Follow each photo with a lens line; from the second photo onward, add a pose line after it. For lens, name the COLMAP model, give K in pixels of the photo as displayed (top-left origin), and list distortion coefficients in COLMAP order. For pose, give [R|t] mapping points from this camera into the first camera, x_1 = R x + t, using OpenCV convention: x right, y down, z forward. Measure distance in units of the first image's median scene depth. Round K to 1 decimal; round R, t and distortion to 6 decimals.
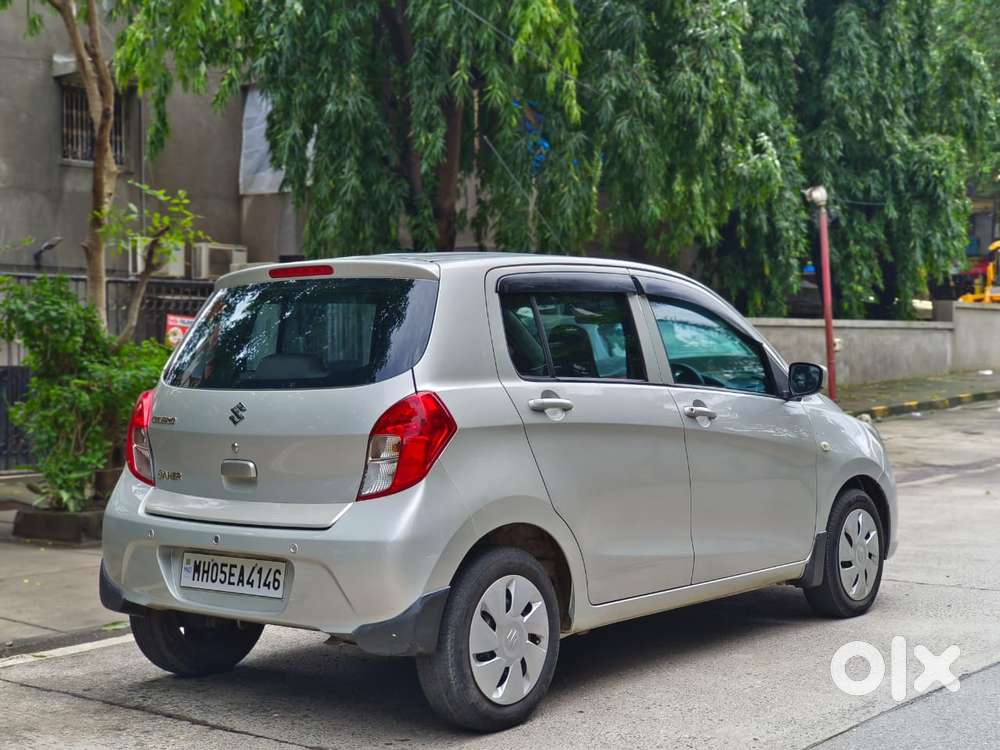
lens RADIAL K [[1456.9, 0, 490.0], [0, 1456.9, 380.2], [0, 0, 1]] dist [0.071291, 0.000000]
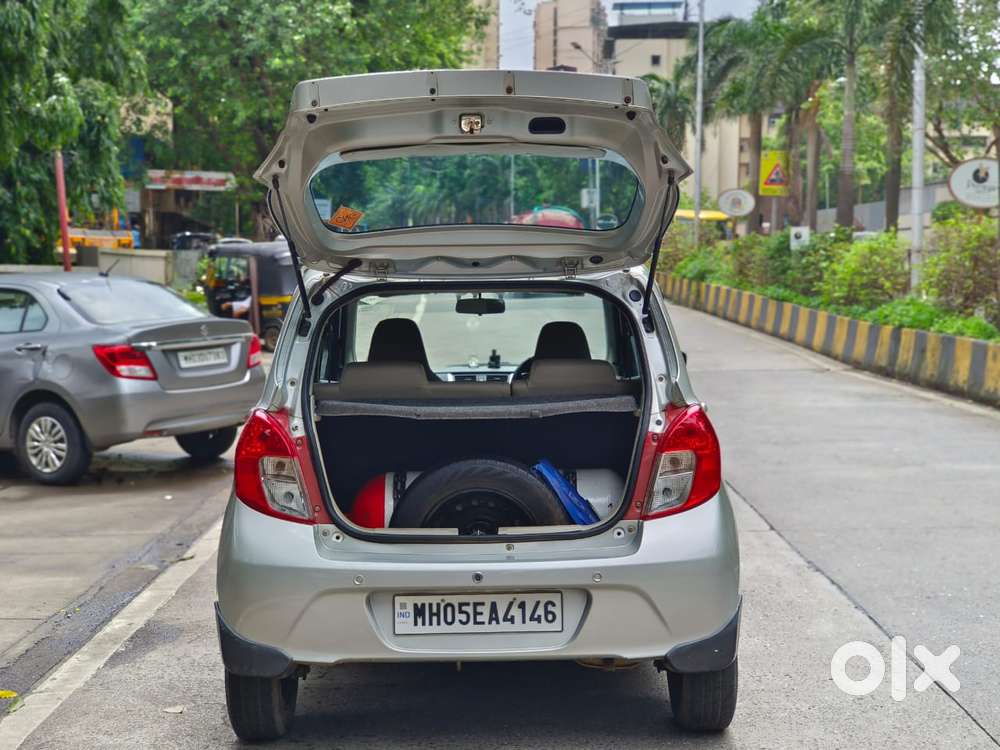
lens RADIAL K [[1456.9, 0, 499.7], [0, 1456.9, 379.1], [0, 0, 1]] dist [0.071291, 0.000000]
pose [[0.762613, -0.036906, 0.645801, -0.732853], [0.007149, 0.998791, 0.048637, -0.055887], [-0.646816, -0.032475, 0.761955, 0.296317]]
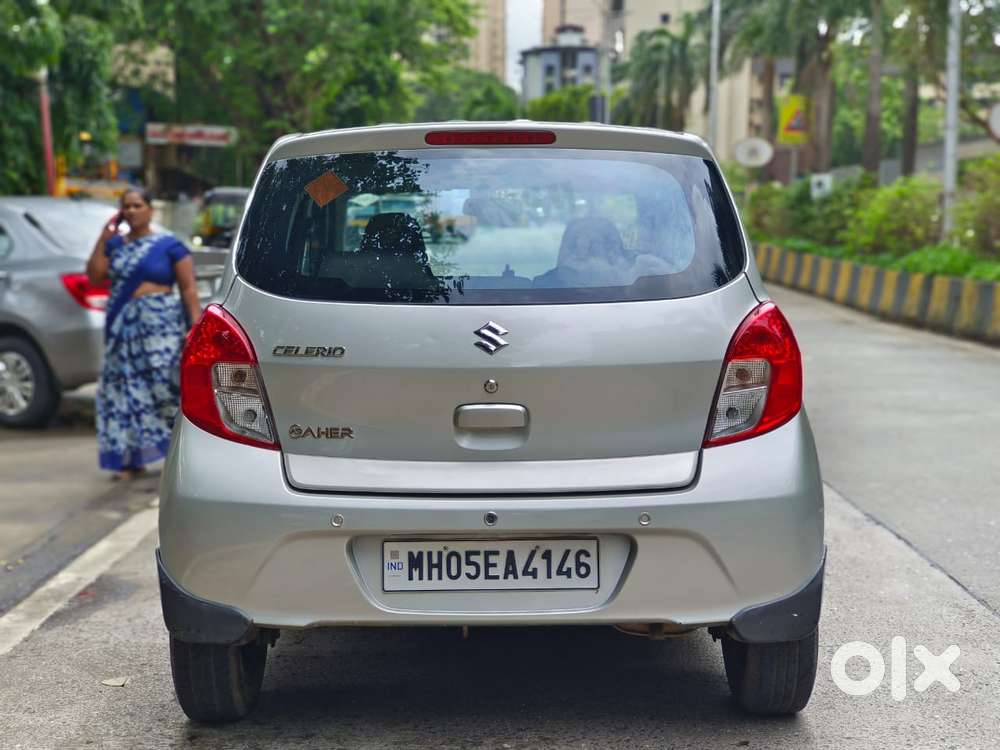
lens RADIAL K [[1456.9, 0, 492.3], [0, 1456.9, 380.2], [0, 0, 1]] dist [0.071291, 0.000000]
pose [[0.768196, -0.048922, 0.638343, -0.611556], [0.001987, 0.997253, 0.074038, -0.009057], [-0.640212, -0.055607, 0.766183, 0.450922]]
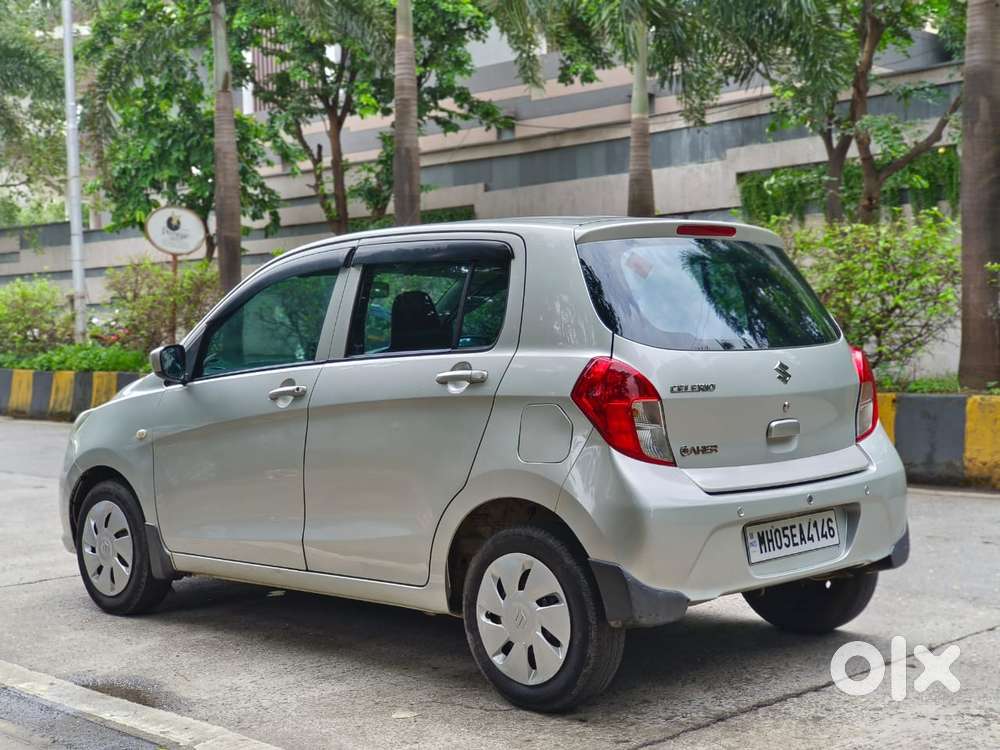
lens RADIAL K [[1456.9, 0, 495.1], [0, 1456.9, 366.4], [0, 0, 1]] dist [0.071291, 0.000000]
pose [[0.110804, -0.011751, 0.993773, -1.154308], [0.039322, 0.999199, 0.007431, 0.003400], [-0.993064, 0.038253, 0.111177, 1.063251]]
